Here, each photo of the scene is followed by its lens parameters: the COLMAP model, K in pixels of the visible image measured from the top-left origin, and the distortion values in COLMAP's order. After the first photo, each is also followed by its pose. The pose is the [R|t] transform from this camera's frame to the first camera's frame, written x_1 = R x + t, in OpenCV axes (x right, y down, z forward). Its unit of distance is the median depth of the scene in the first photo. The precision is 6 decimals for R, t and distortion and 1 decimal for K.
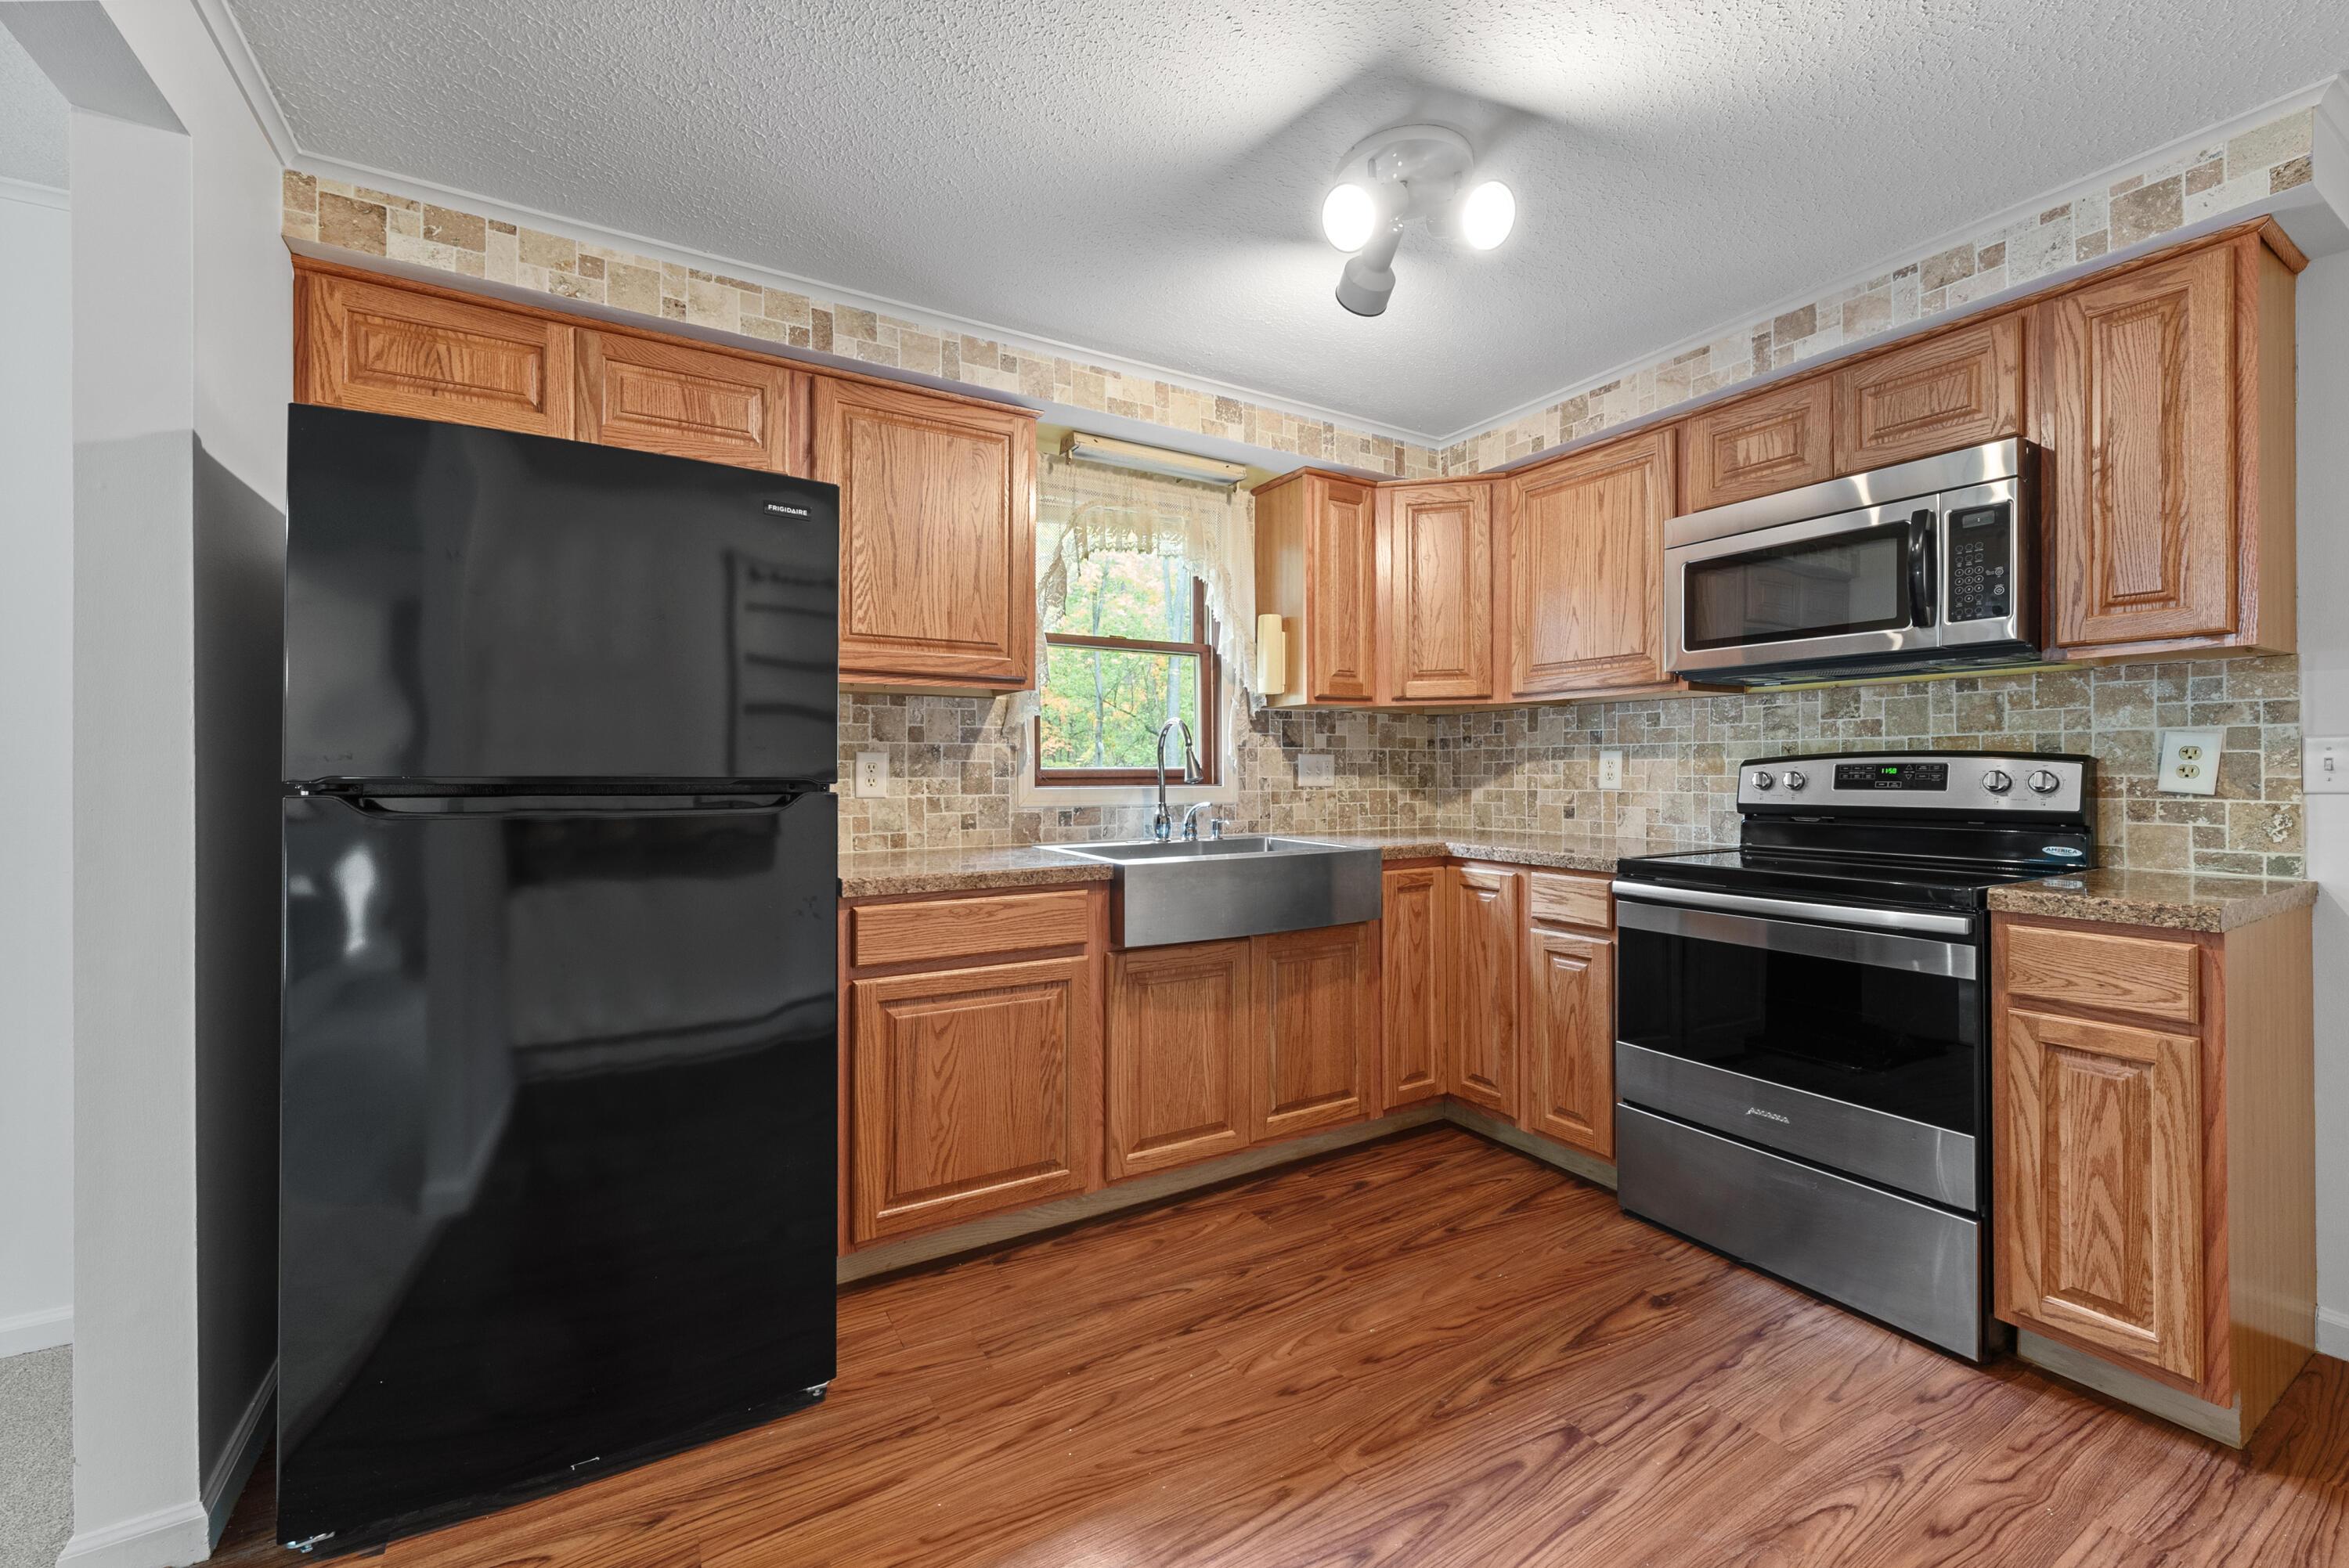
lens RADIAL K [[930.8, 0, 1172.0], [0, 930.8, 768.4], [0, 0, 1]] dist [-0.001548, -0.000257]
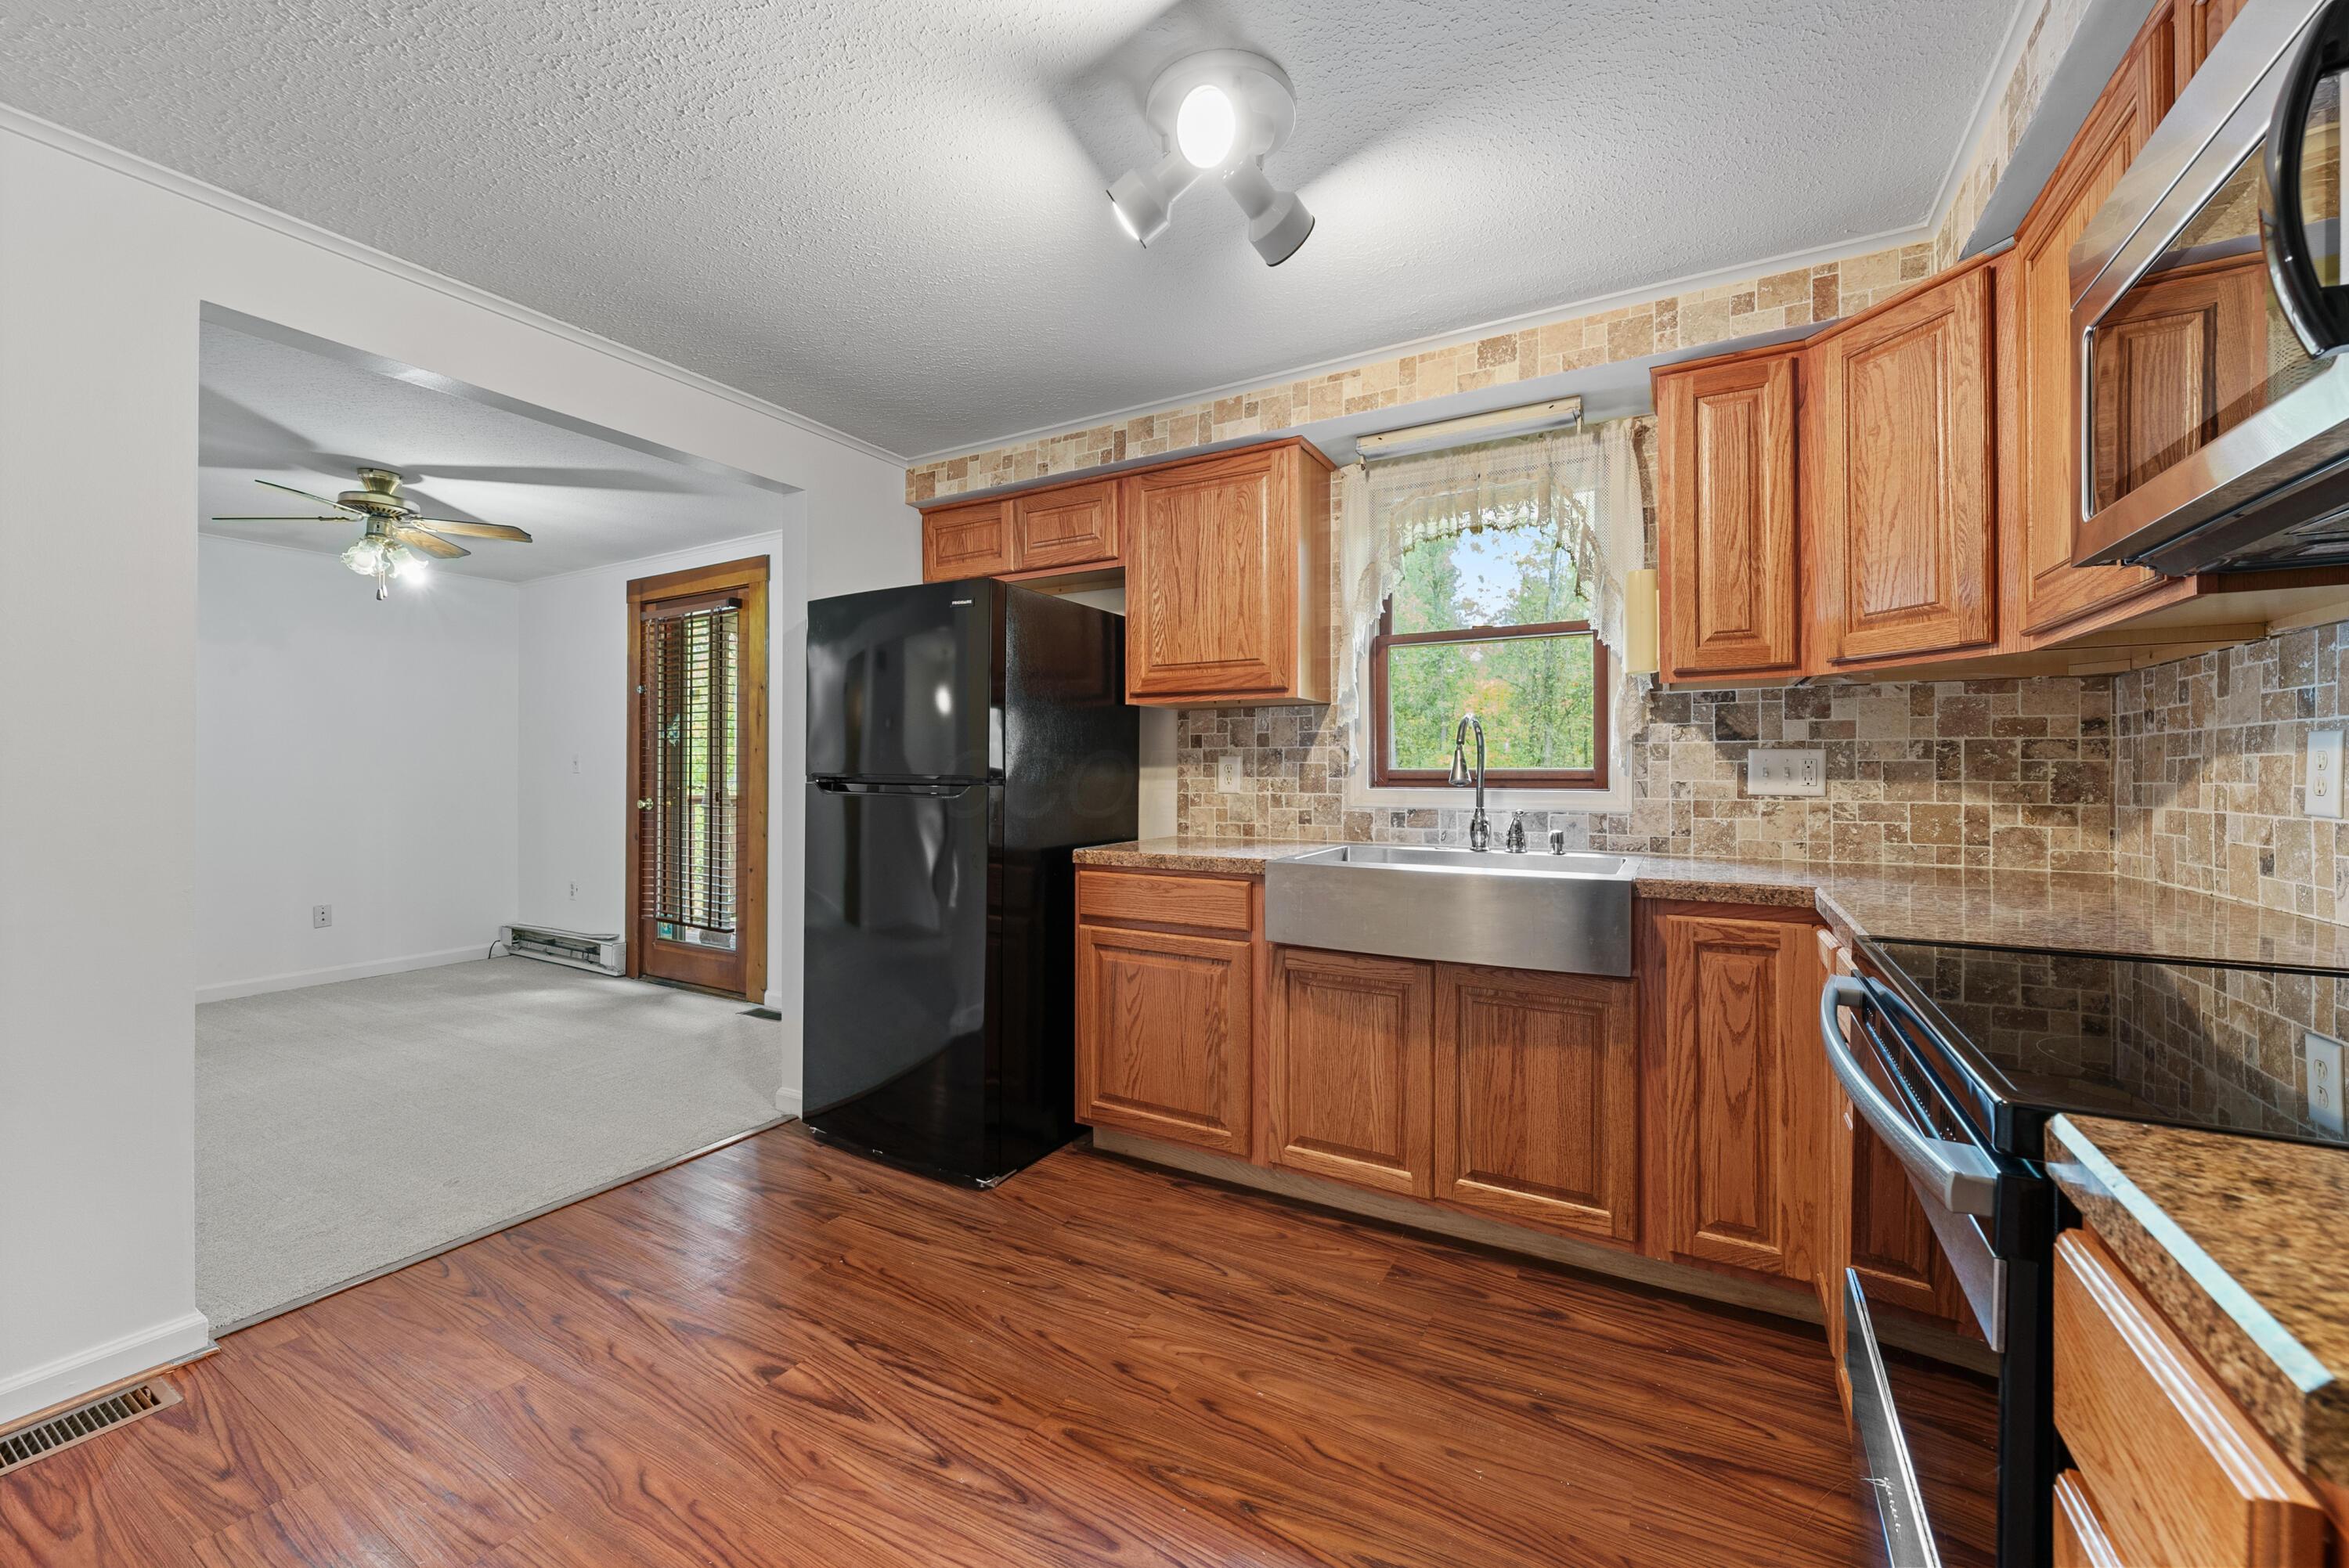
lens RADIAL K [[906.3, 0, 1220.4], [0, 906.3, 768.9], [0, 0, 1]] dist [-0.004111, -0.000531]
pose [[0.507429, 0.000084, -0.861694, 0.729692], [-0.000316, 1.000000, -0.000089, -0.000502], [0.861694, 0.000318, 0.507429, 0.401565]]
